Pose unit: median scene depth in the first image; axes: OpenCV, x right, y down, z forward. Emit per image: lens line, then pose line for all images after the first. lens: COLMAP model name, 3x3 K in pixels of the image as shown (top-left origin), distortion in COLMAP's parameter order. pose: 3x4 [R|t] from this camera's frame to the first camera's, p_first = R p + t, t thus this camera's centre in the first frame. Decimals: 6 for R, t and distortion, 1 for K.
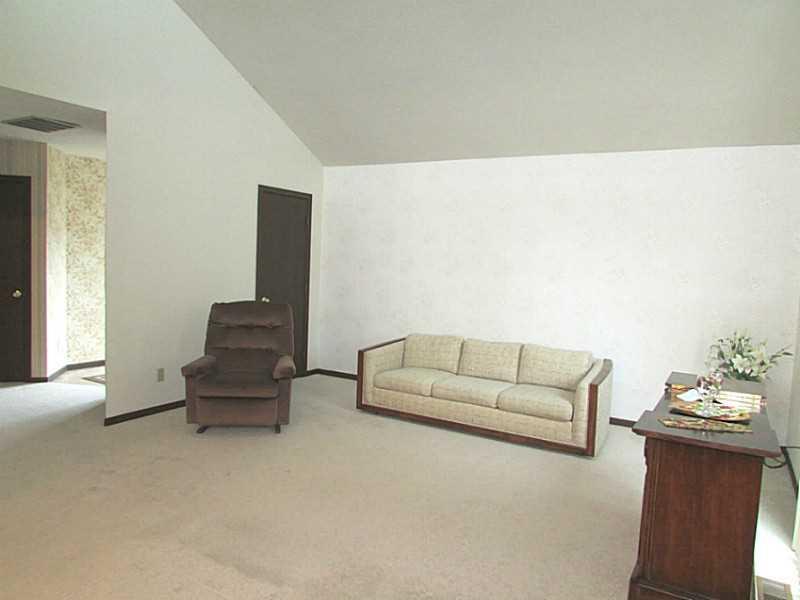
lens RADIAL K [[576.4, 0, 400.3], [0, 576.4, 293.7], [0, 0, 1]] dist [-0.024002, 0.000131]
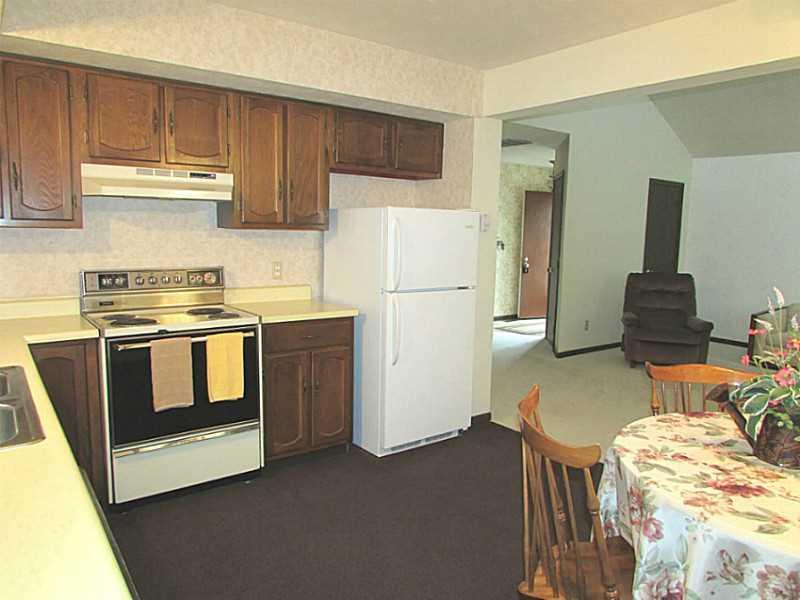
lens RADIAL K [[576.4, 0, 400.3], [0, 576.4, 293.7], [0, 0, 1]] dist [-0.024002, 0.000131]
pose [[0.917119, 0.033786, -0.397179, -0.283548], [-0.017400, 0.998845, 0.044789, 0.014063], [0.398233, -0.034166, 0.916648, -0.412027]]
